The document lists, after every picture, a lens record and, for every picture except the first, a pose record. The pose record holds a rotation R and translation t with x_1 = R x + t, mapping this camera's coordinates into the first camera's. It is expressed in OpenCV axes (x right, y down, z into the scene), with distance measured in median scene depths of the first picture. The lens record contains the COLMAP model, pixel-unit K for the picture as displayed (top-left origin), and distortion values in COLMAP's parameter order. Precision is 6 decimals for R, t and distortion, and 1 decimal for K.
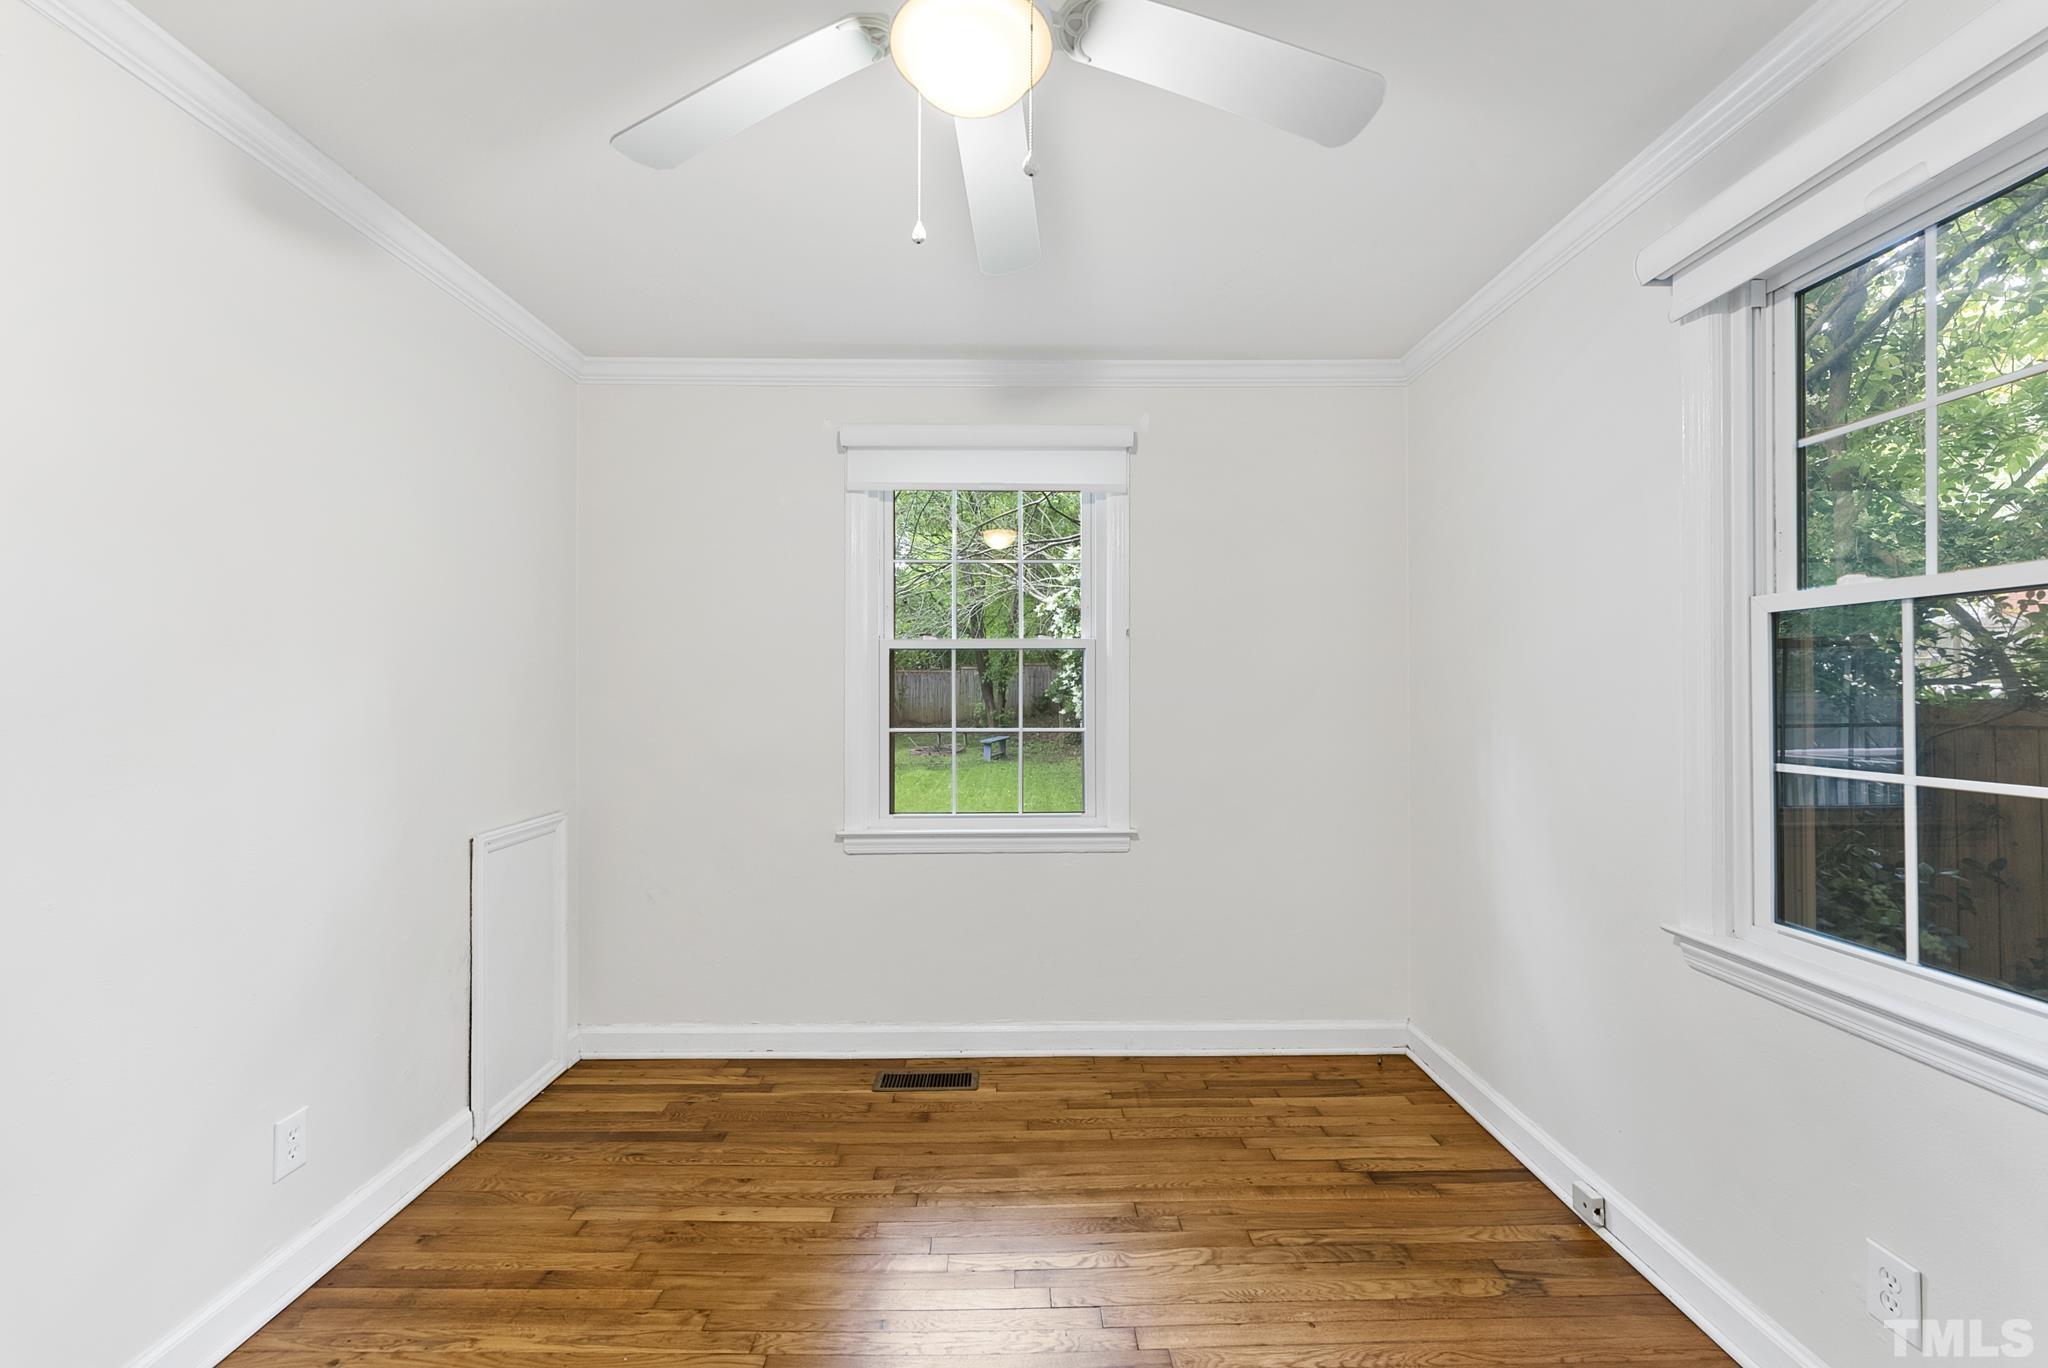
lens RADIAL K [[835.8, 0, 1024.5], [0, 835.8, 692.3], [0, 0, 1]] dist [0.002253, -0.000179]
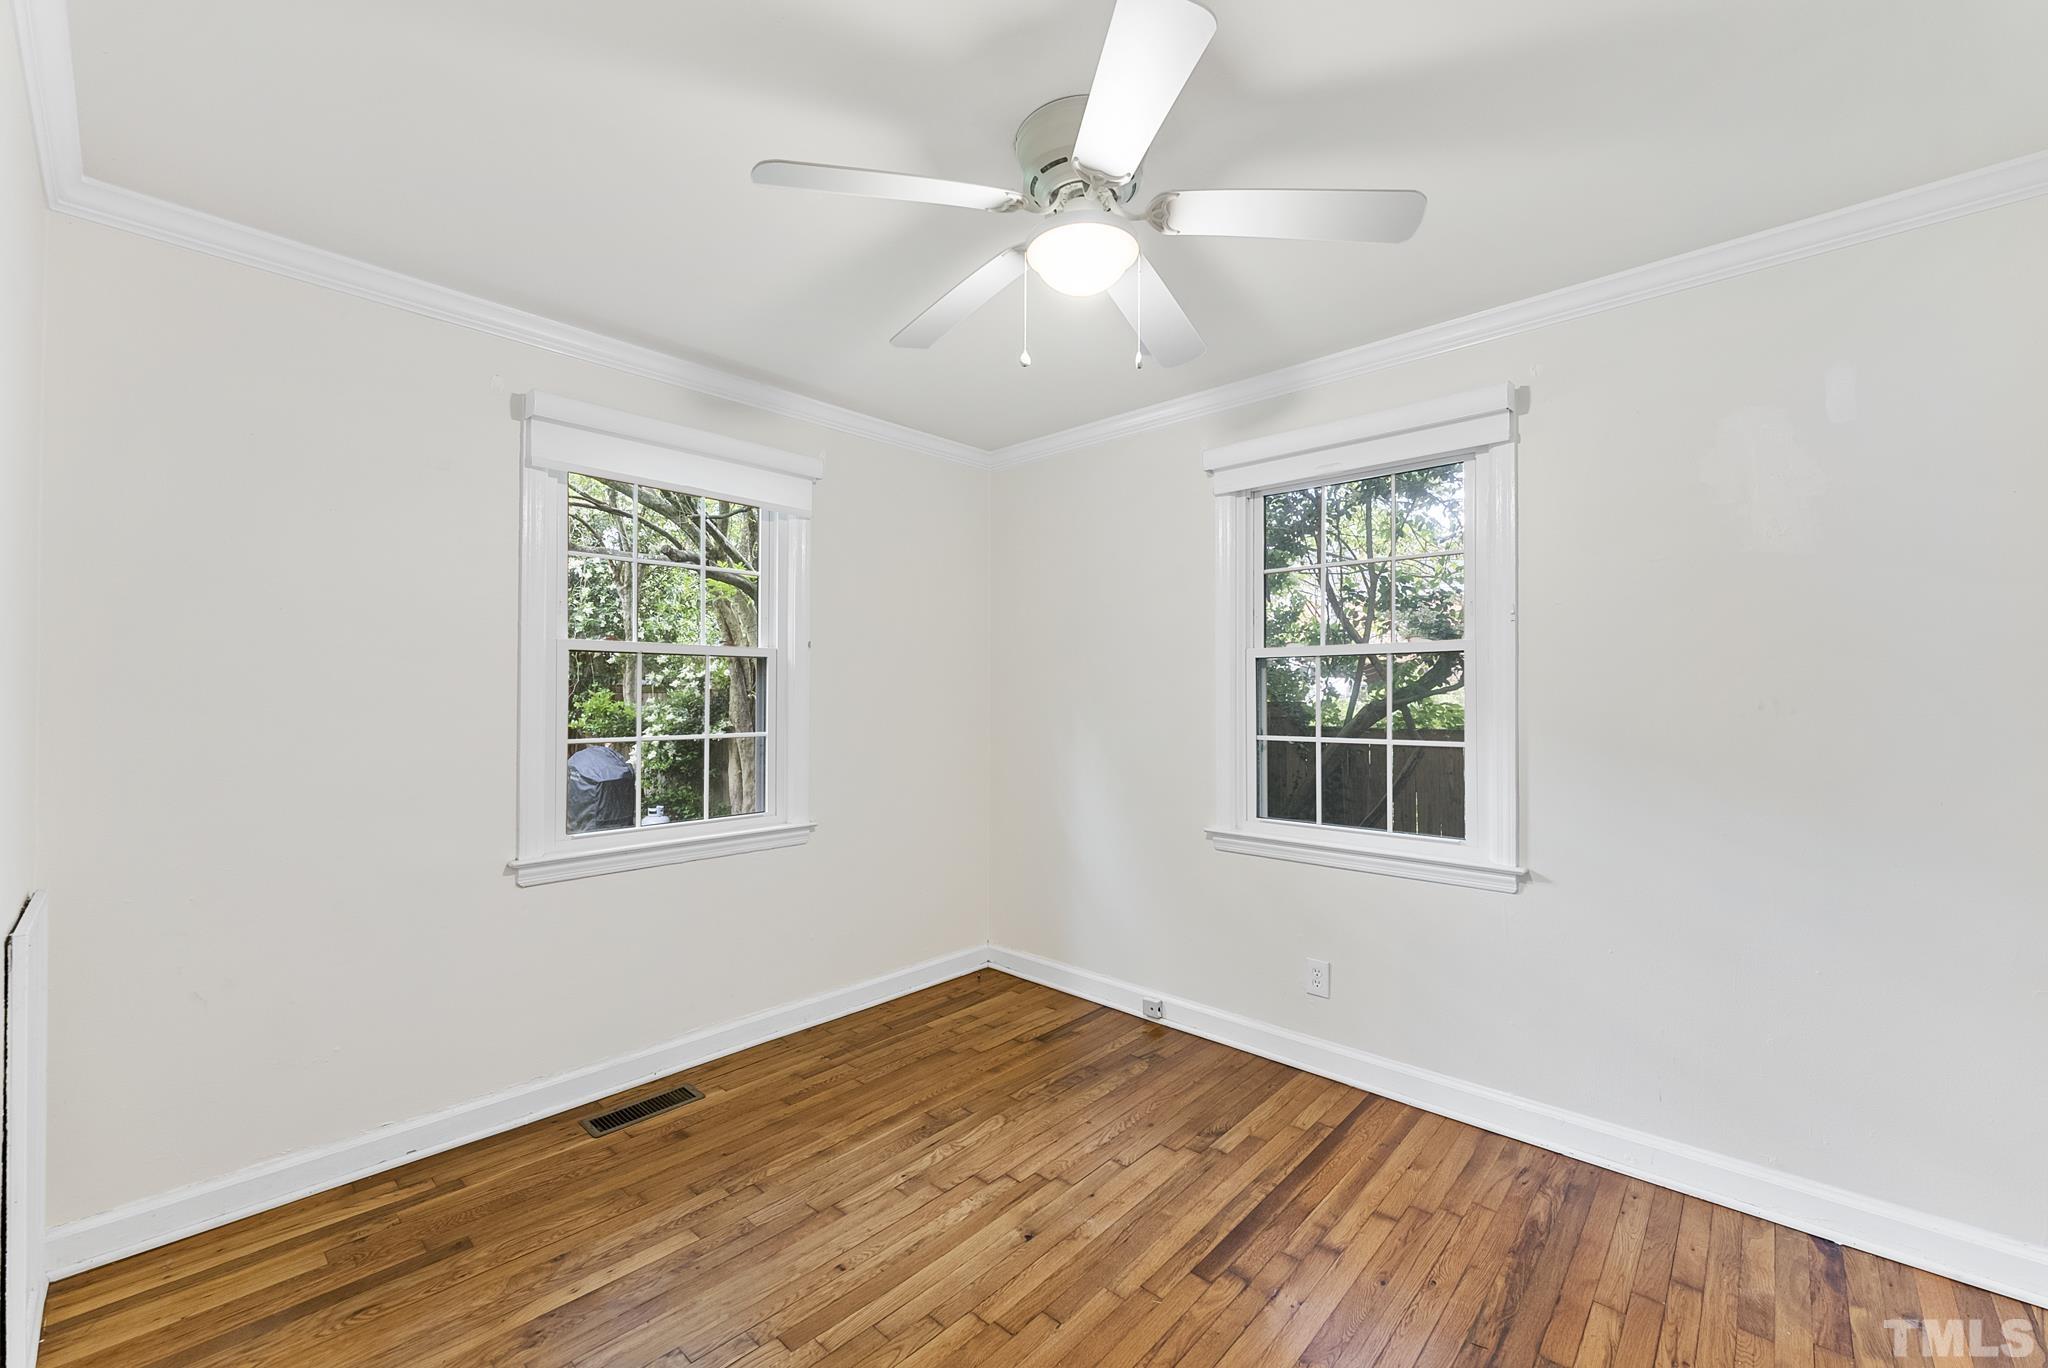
lens RADIAL K [[835.8, 0, 1021.1], [0, 835.8, 688.9], [0, 0, 1]] dist [0.002253, -0.000179]
pose [[0.684723, 0.009042, 0.728747, -0.592139], [-0.001332, 0.999937, -0.011154, -0.000517], [-0.728802, 0.006667, 0.684692, 0.043885]]
